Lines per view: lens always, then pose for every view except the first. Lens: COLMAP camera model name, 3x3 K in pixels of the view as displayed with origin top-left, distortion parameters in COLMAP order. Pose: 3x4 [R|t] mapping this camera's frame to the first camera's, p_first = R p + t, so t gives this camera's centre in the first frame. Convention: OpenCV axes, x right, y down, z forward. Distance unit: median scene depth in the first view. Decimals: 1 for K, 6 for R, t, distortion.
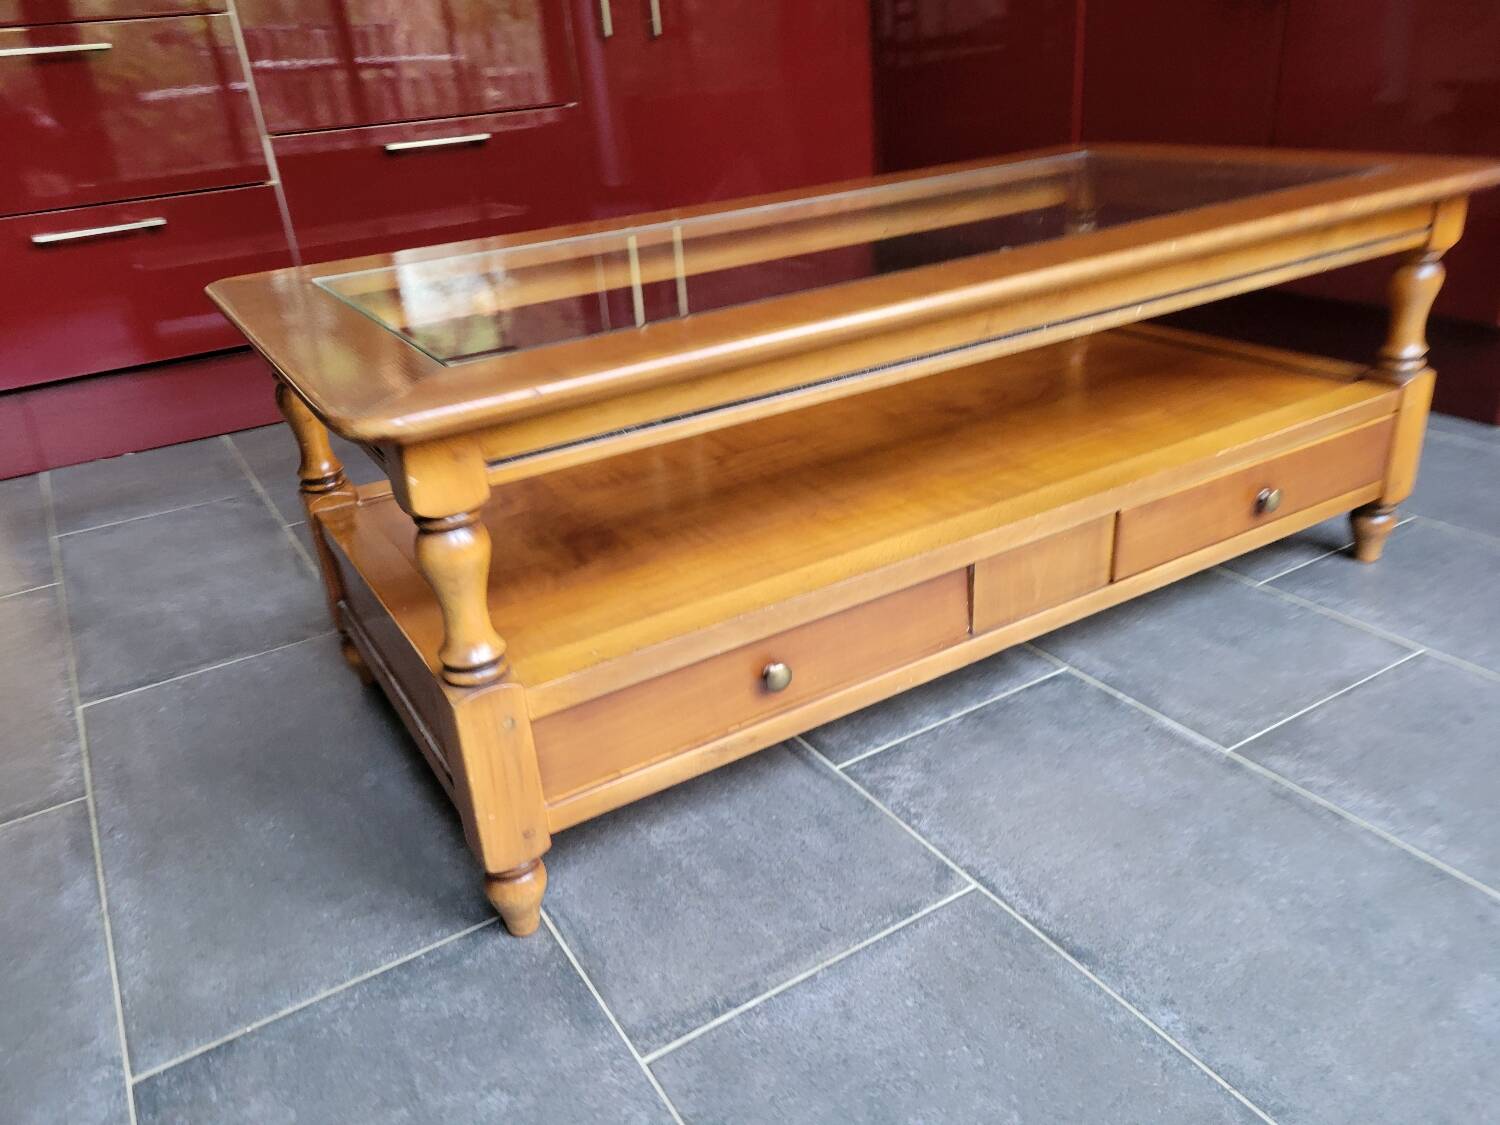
lens RADIAL K [[1126.3, 0, 734.1], [0, 1126.3, 566.3], [0, 0, 1]] dist [0.064875, -0.051727]
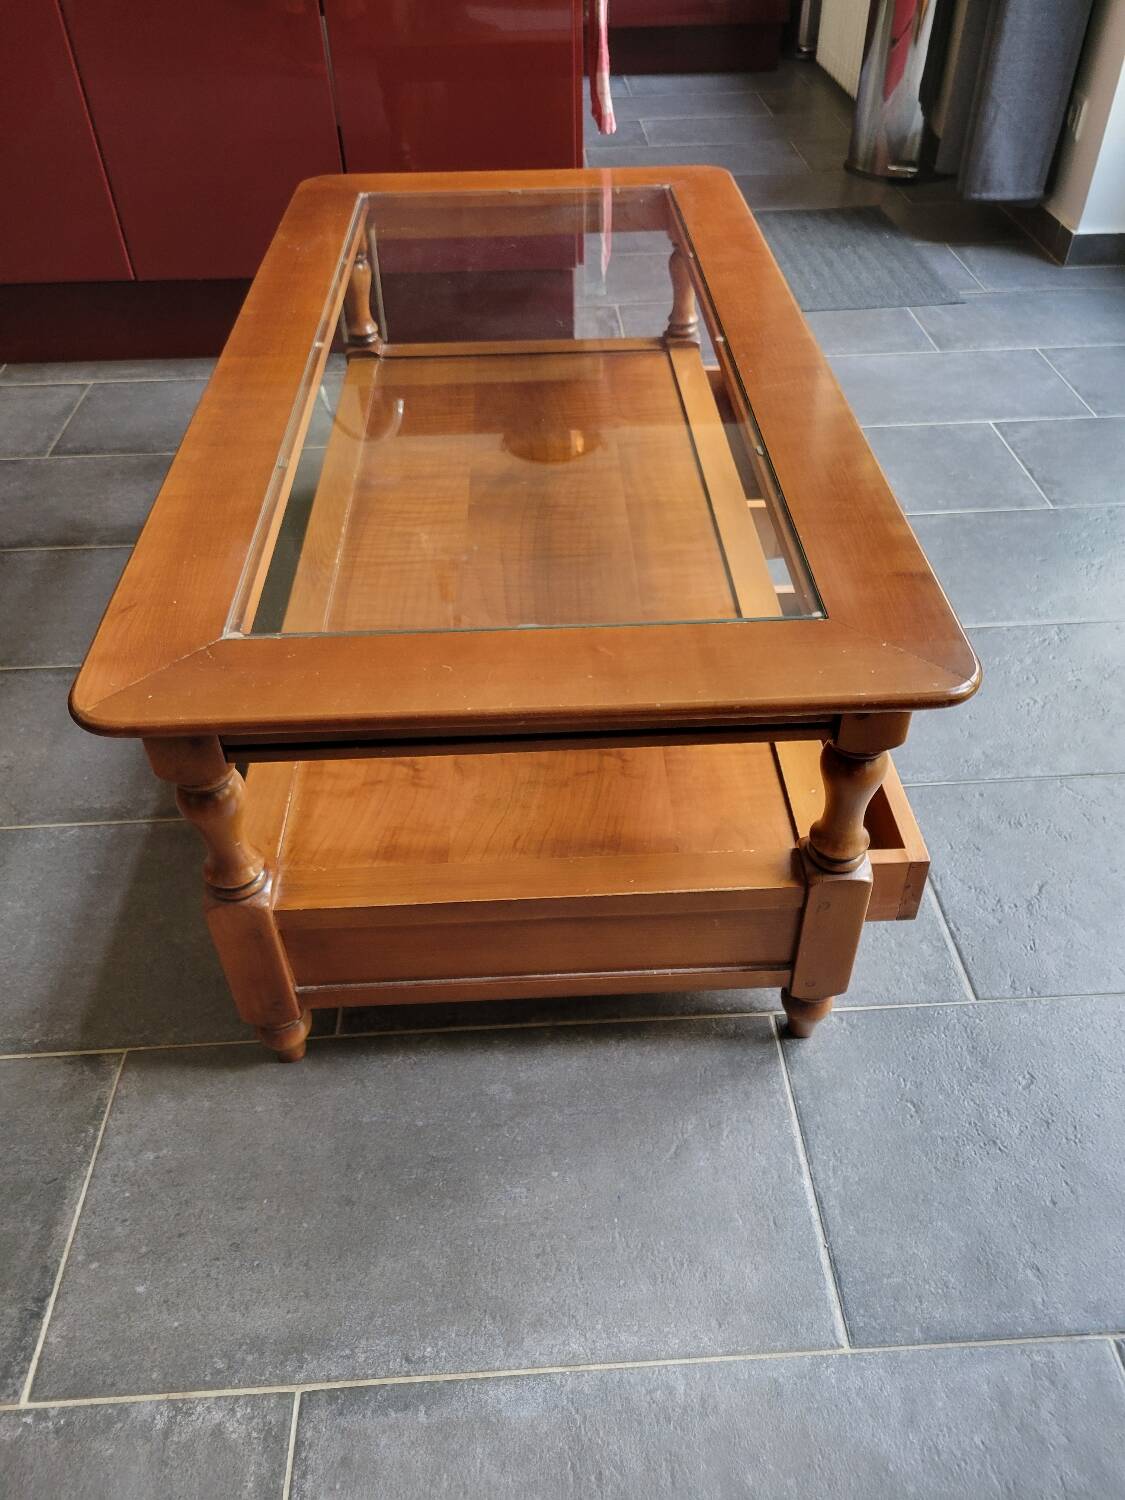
lens RADIAL K [[1126.3, 0, 577.6], [0, 1126.3, 764.2], [0, 0, 1]] dist [0.064875, -0.051727]
pose [[0.469853, -0.548067, 0.691997, -0.930241], [0.361876, 0.834605, 0.415306, -0.468421], [-0.805160, 0.055284, 0.590475, 0.462294]]
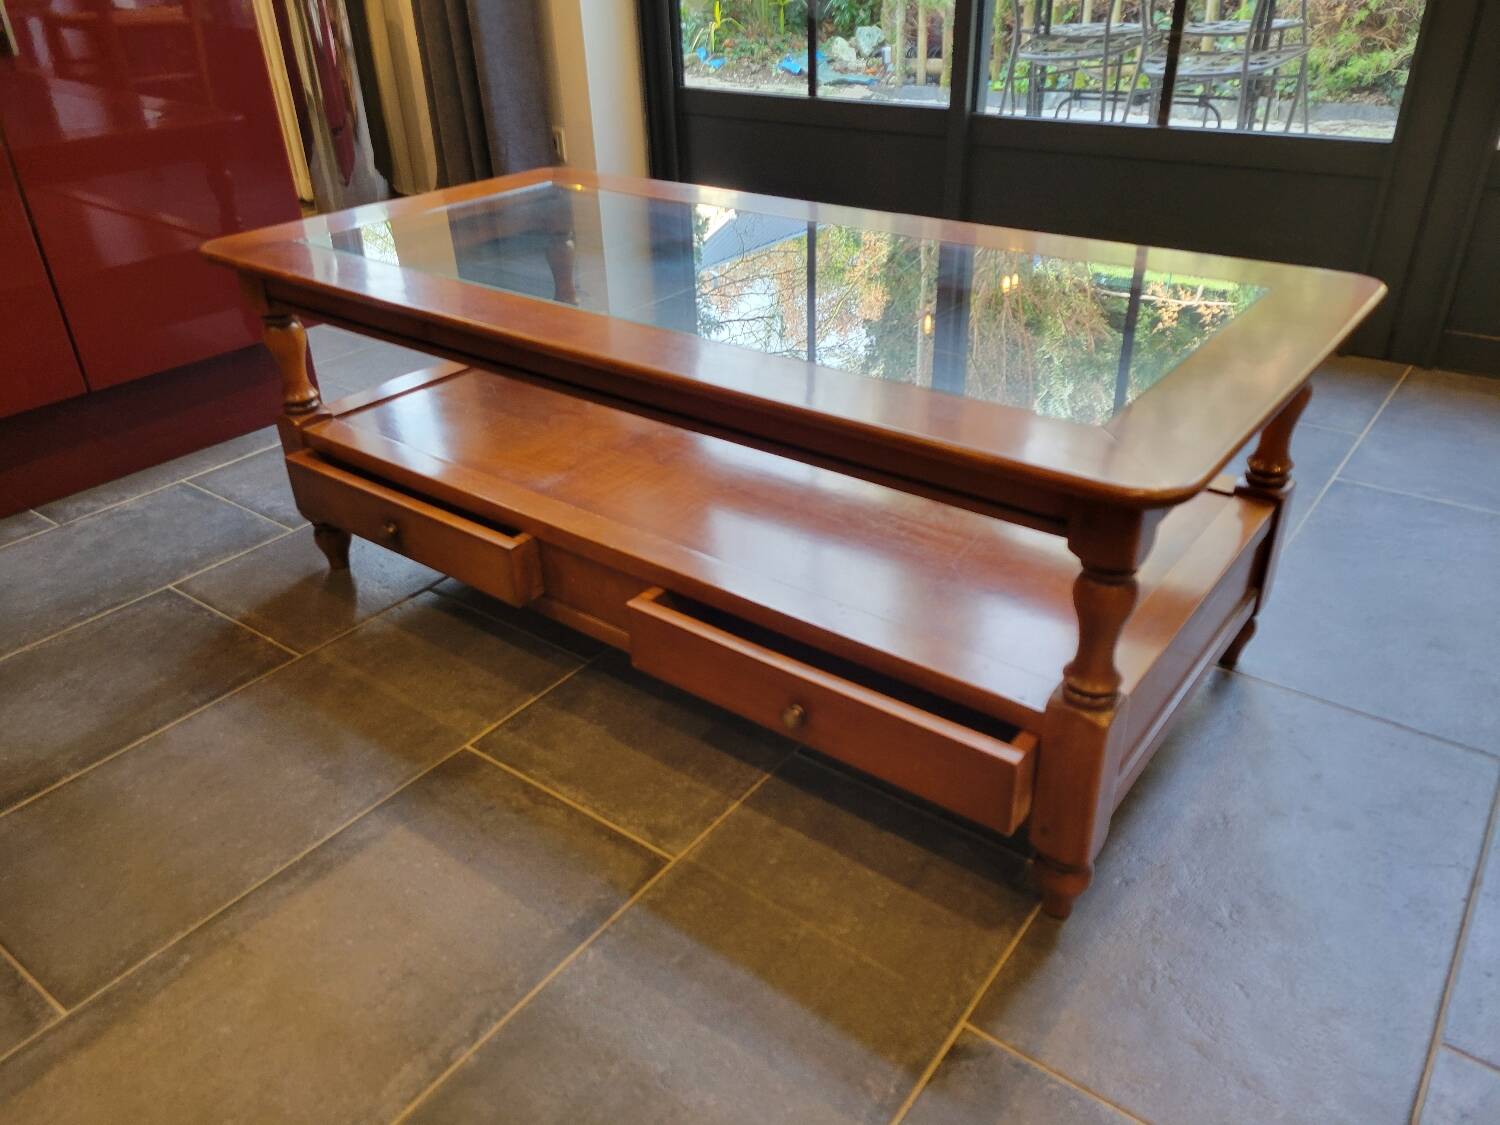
lens RADIAL K [[1126.3, 0, 777.9], [0, 1126.3, 557.6], [0, 0, 1]] dist [0.064875, -0.051727]
pose [[-0.385476, -0.372304, 0.844274, -1.121001], [0.435951, 0.732938, 0.522253, -0.785843], [-0.813237, 0.569378, -0.120224, 1.542648]]
